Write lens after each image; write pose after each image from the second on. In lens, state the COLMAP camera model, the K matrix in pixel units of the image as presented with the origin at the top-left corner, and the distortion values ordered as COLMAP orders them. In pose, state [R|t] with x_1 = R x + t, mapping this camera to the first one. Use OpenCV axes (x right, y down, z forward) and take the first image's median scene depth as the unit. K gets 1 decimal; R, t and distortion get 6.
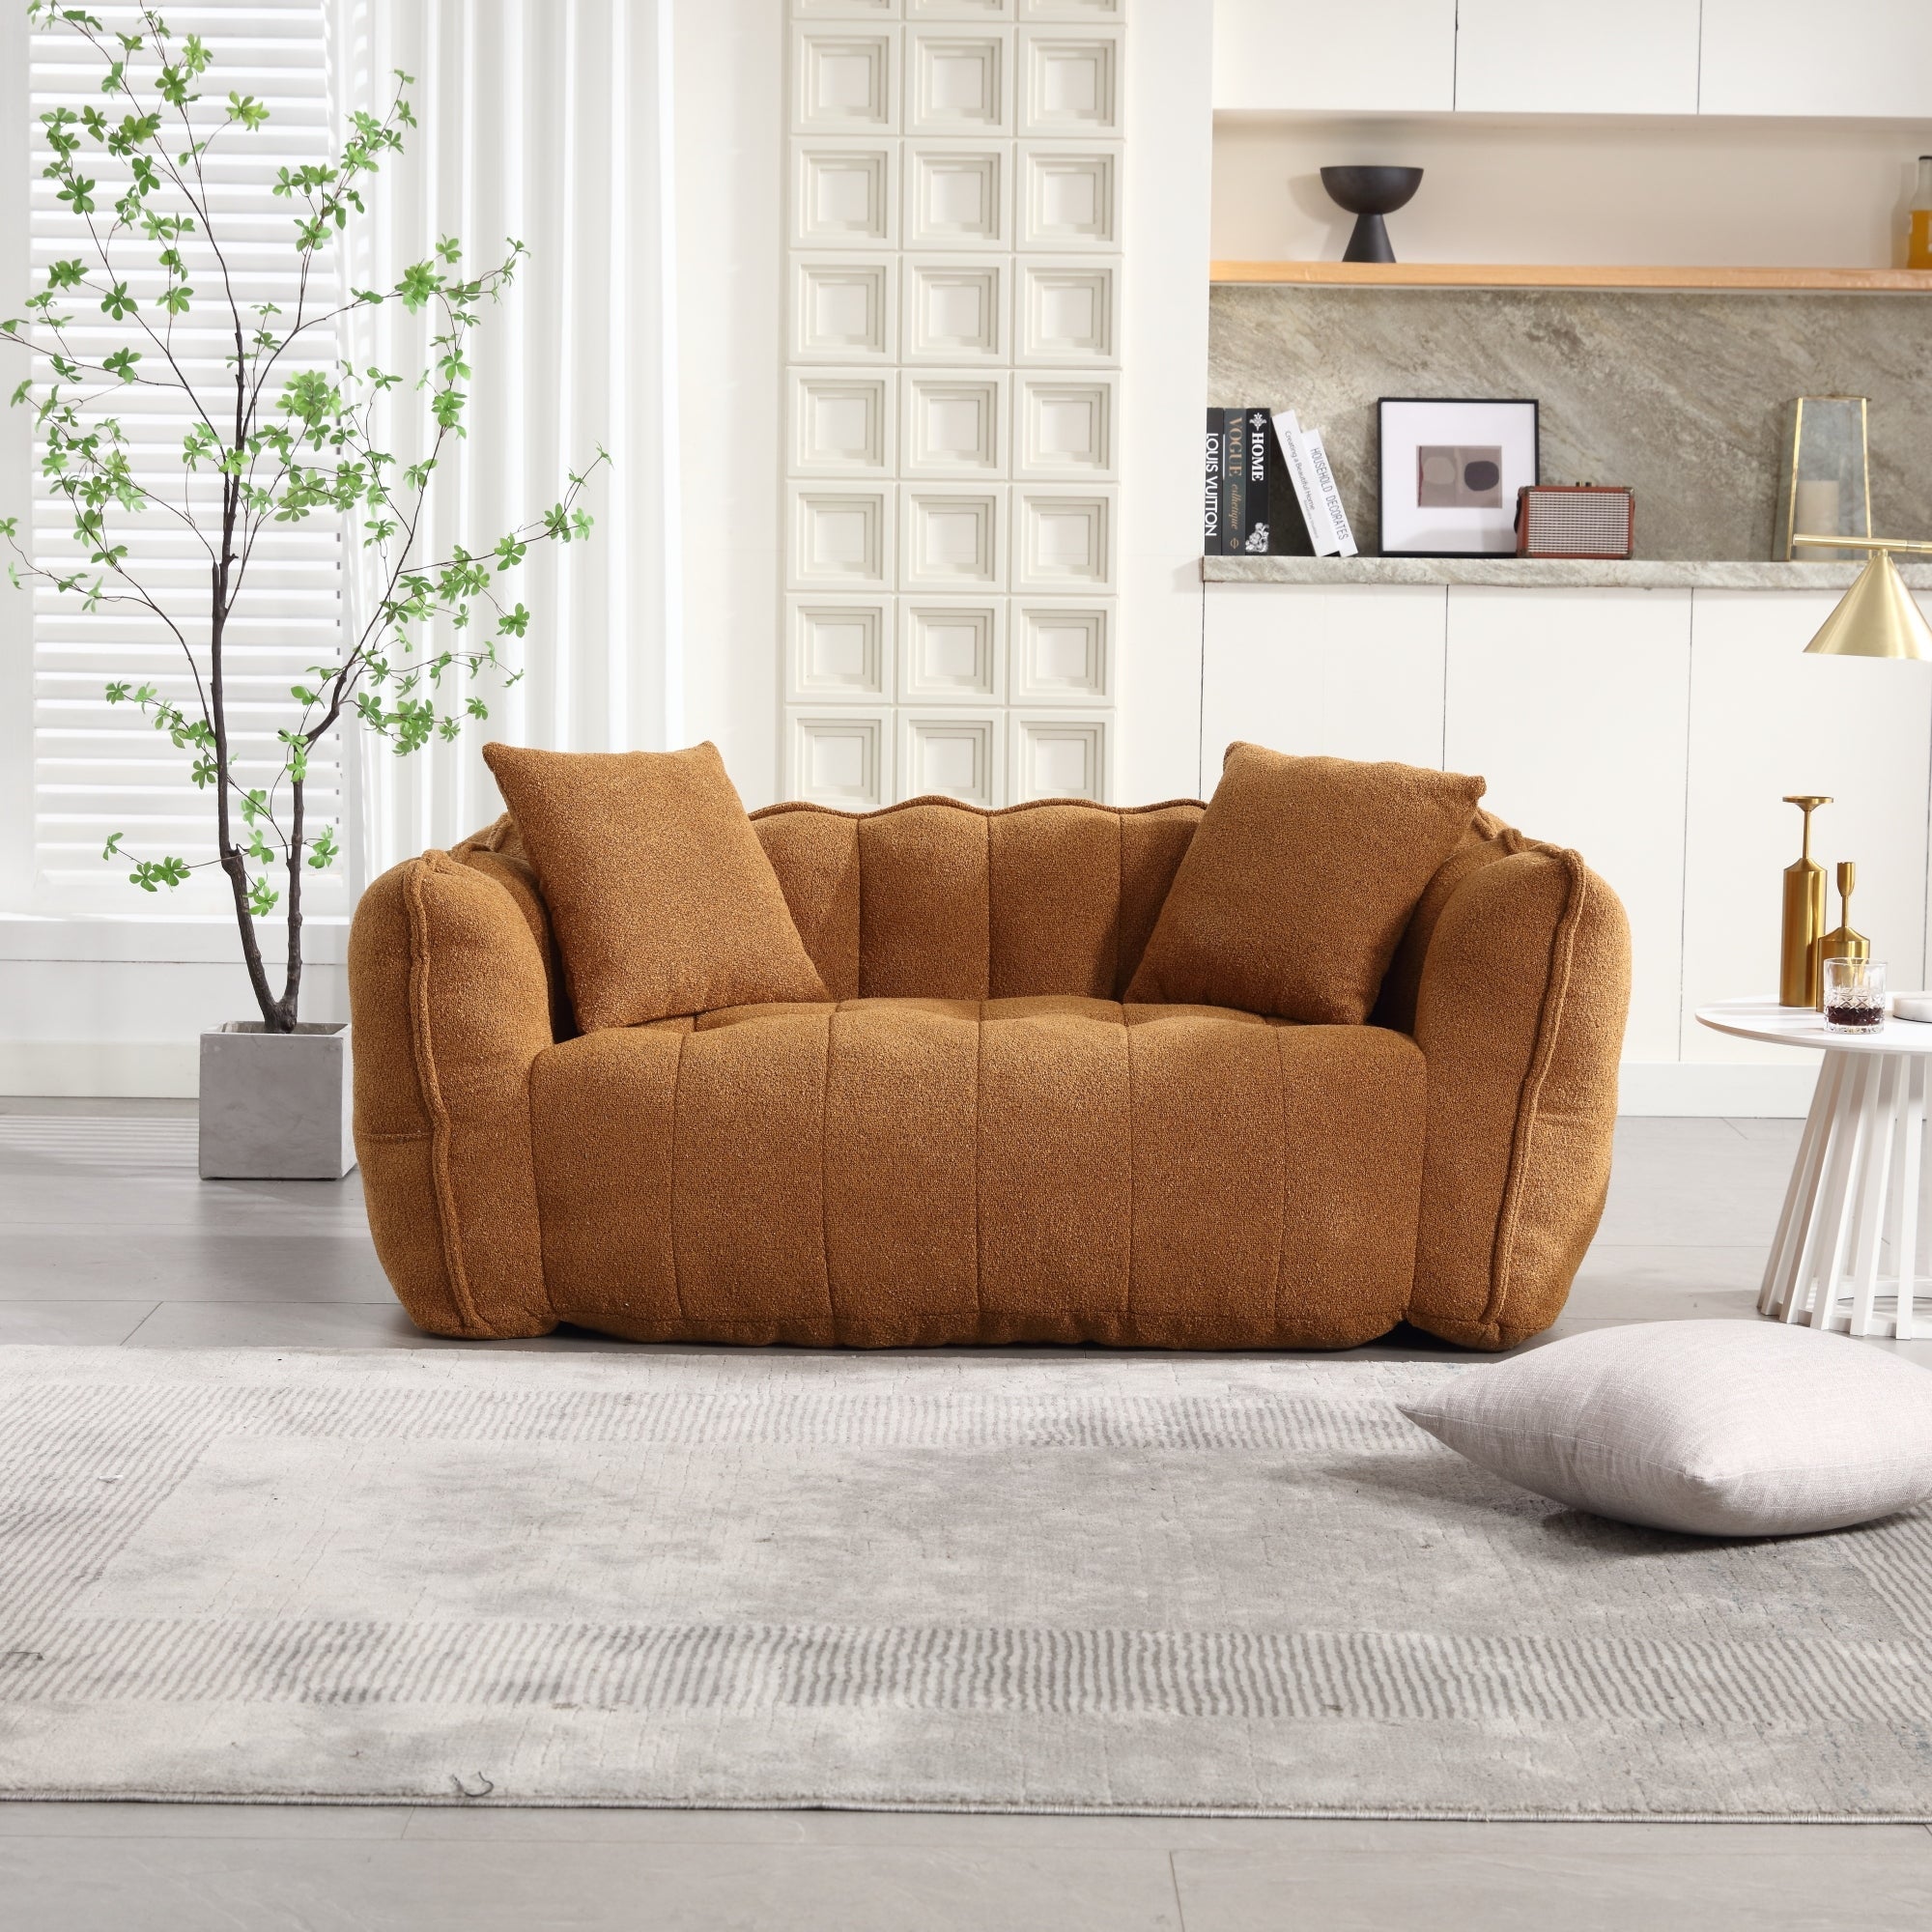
lens RADIAL K [[4457.1, 0, 966.0], [0, 4457.1, 966.0], [0, 0, 1]] dist [0.026587, -0.108912]
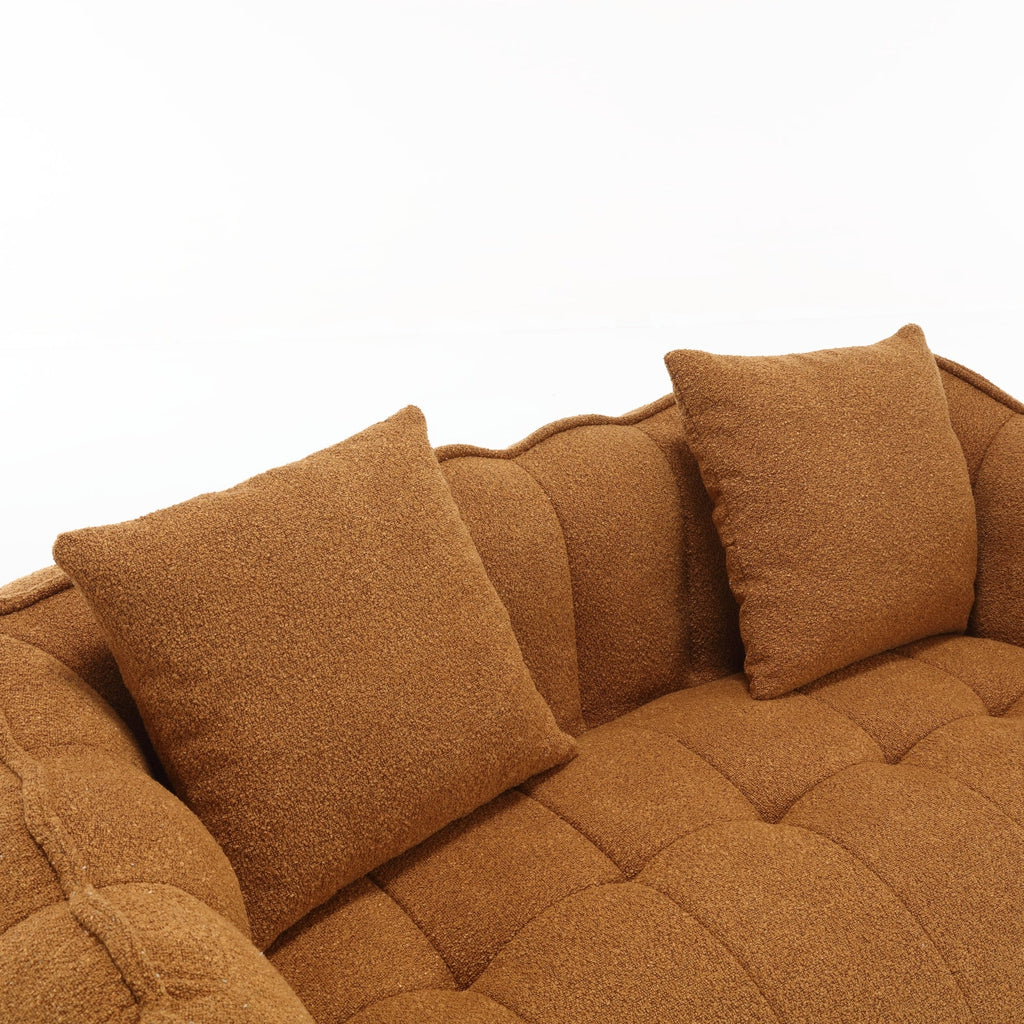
lens RADIAL K [[1521.2, 0, 535.2], [0, 1521.2, 512.7], [0, 0, 1]] dist [0.004428, -0.006319]
pose [[0.778952, -0.234874, 0.581436, -0.139744], [0.048594, 0.947028, 0.317455, -0.100258], [-0.625198, -0.219028, 0.749103, 0.686214]]
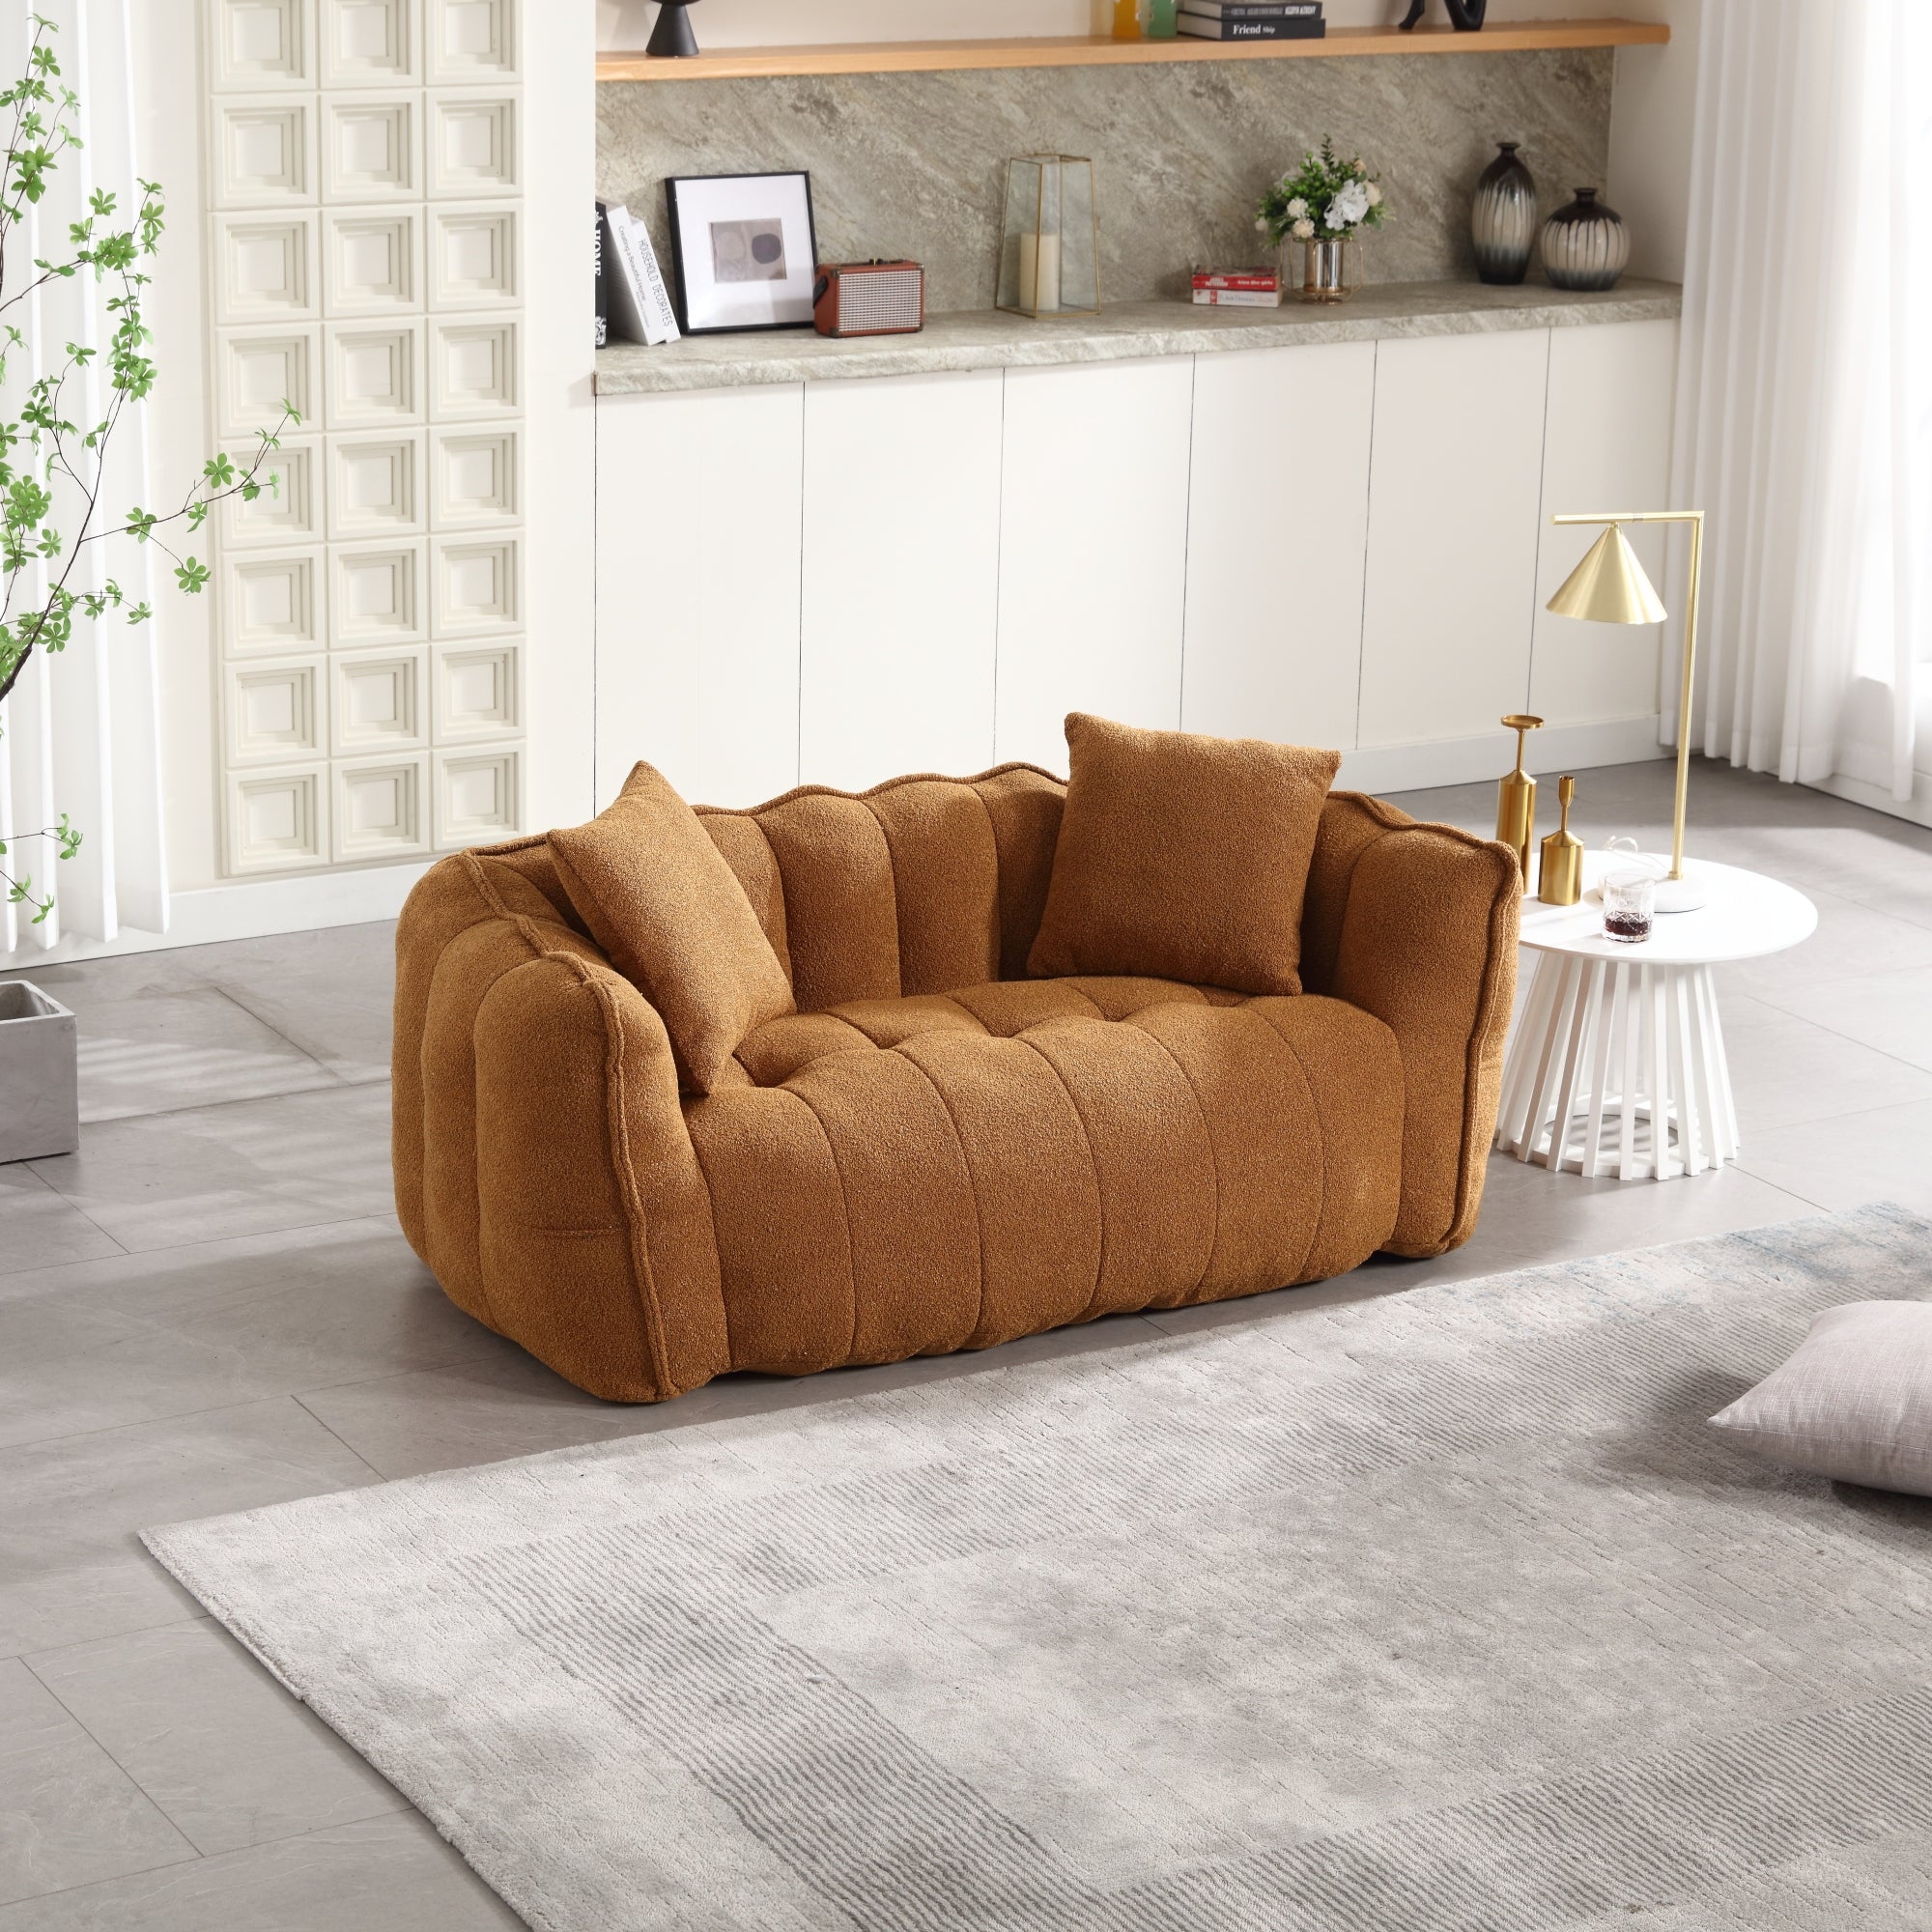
lens RADIAL K [[4770.1, 0, 966.0], [0, 4770.1, 966.0], [0, 0, 1]] dist [0.009581, 0.014816]
pose [[0.865799, -0.134636, 0.481939, -0.470418], [0.034508, 0.976895, 0.210915, -0.208540], [-0.499200, -0.165979, 0.850441, -0.003642]]
